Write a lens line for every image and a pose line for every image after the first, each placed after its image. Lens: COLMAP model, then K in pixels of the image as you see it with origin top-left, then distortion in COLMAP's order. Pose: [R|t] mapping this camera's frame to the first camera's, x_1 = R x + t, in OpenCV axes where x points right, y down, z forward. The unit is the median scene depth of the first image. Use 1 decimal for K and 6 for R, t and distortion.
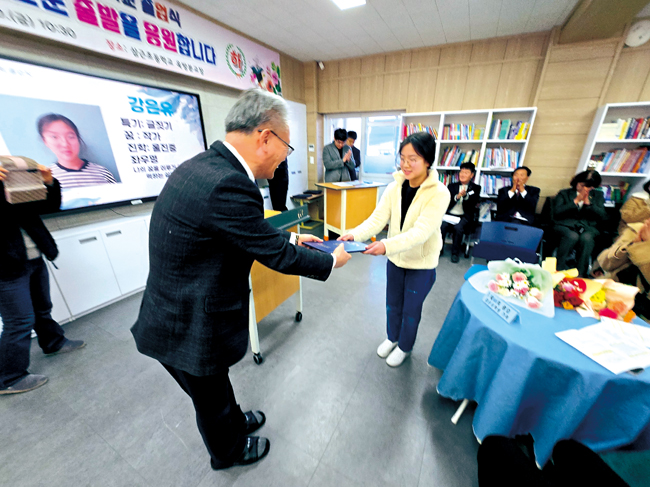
lens RADIAL K [[263.8, 0, 338.9], [0, 263.8, 251.9], [0, 0, 1]] dist [0.010308, -0.000219]
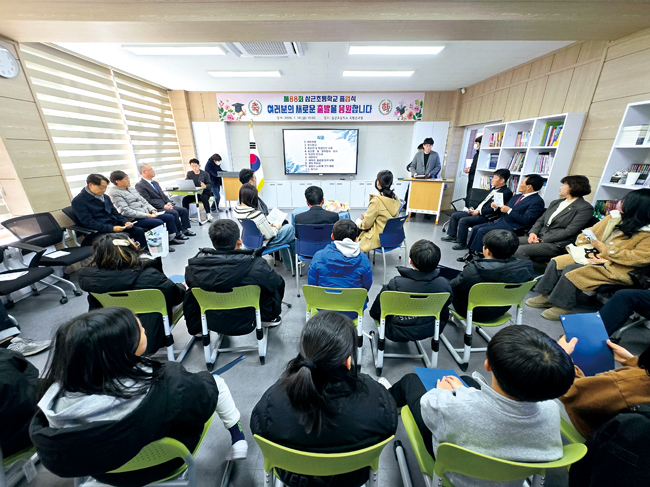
lens RADIAL K [[263.8, 0, 326.0], [0, 263.8, 251.0], [0, 0, 1]] dist [0.010308, -0.000219]
pose [[0.449472, 0.316451, -0.835364, 1.318455], [-0.324725, 0.929056, 0.177222, 0.026889], [0.832183, 0.191607, 0.520345, -0.125588]]
